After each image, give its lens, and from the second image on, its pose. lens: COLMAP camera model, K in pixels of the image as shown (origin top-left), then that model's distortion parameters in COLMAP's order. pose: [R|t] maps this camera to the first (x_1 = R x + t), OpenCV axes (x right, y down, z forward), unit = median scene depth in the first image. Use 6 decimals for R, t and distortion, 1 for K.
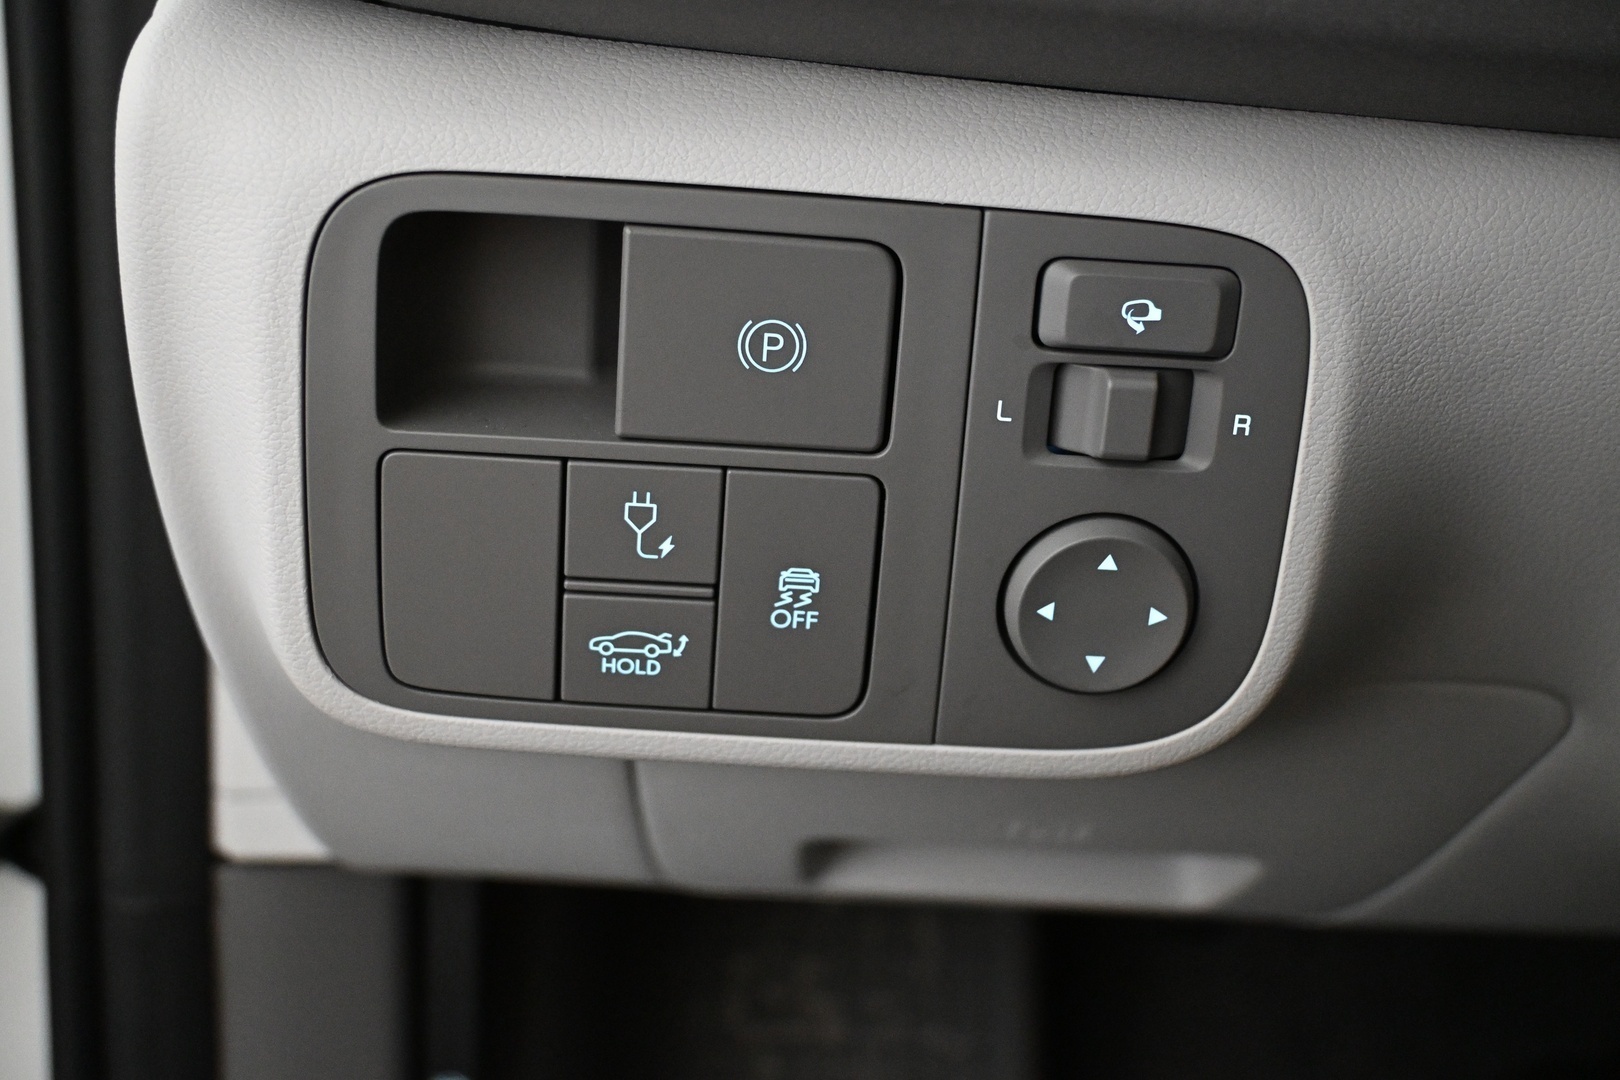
lens RADIAL K [[2095.4, 0, 811.0], [0, 2095.4, 538.9], [0, 0, 1]] dist [-0.010263, 0.000000]
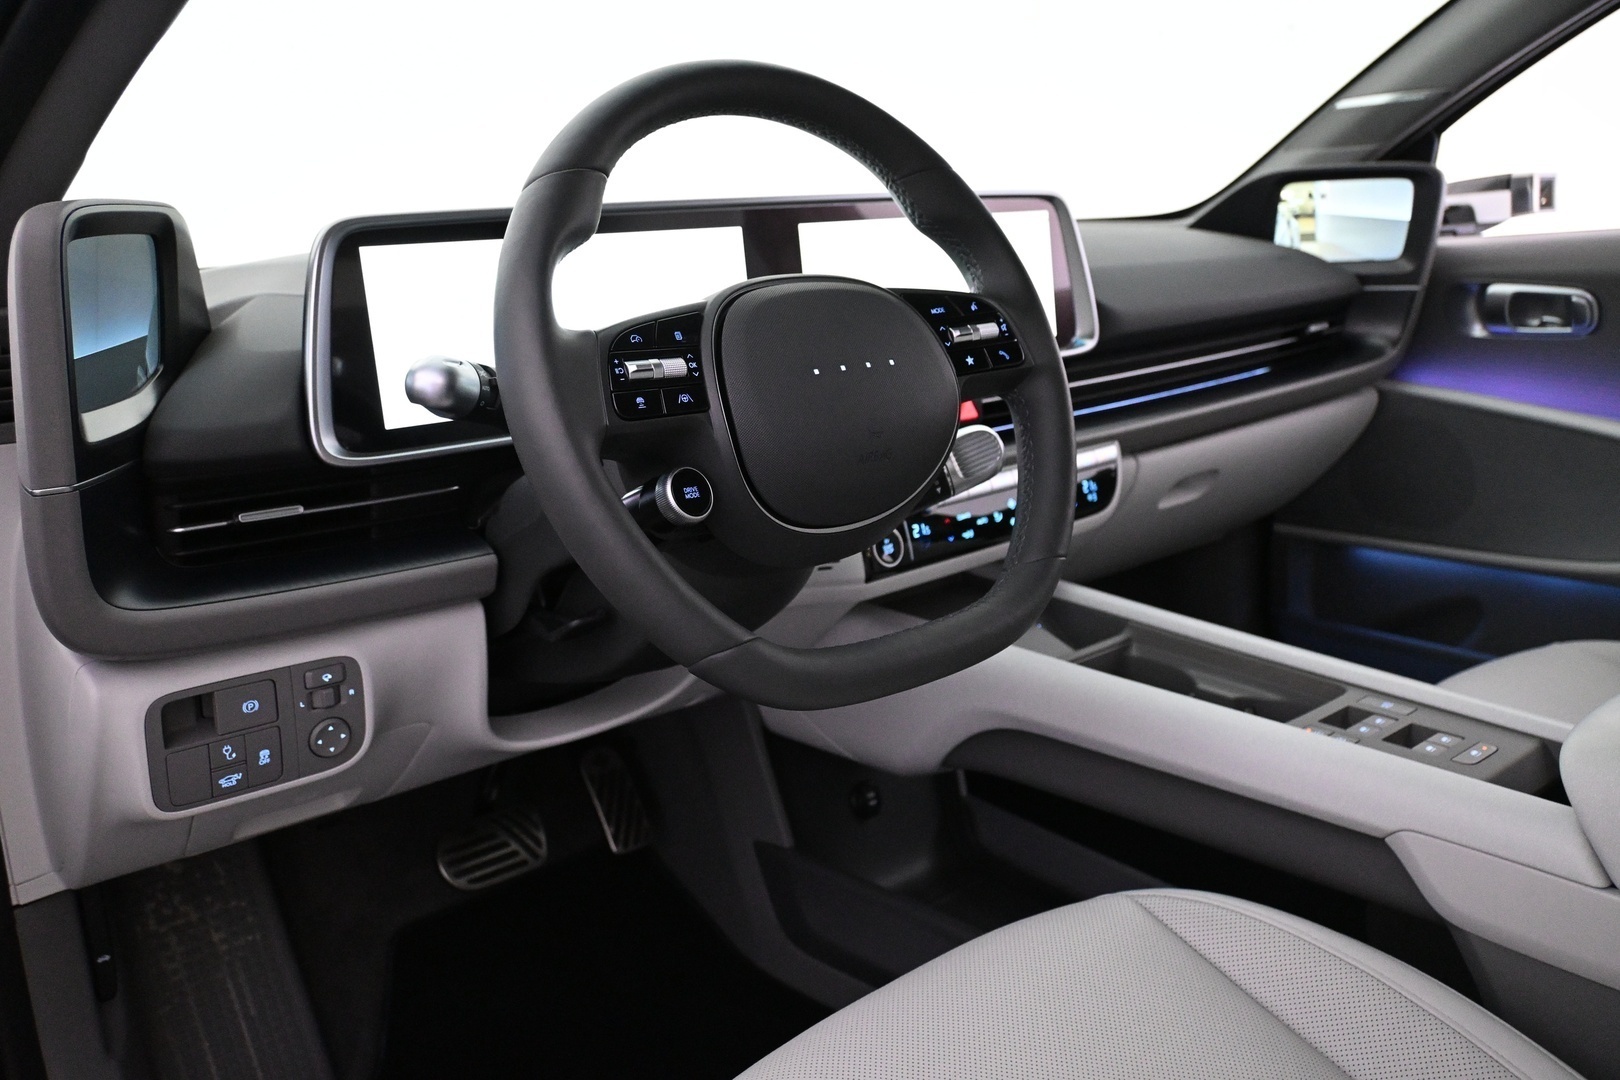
lens RADIAL K [[1427.5, 0, 810.5], [0, 1427.5, 540.1], [0, 0, 1]] dist [0.012832, 0.002723]
pose [[0.768414, -0.231326, 0.596681, -0.843921], [0.248687, 0.967041, 0.054647, -0.303189], [-0.589657, 0.106395, 0.800616, -2.235972]]
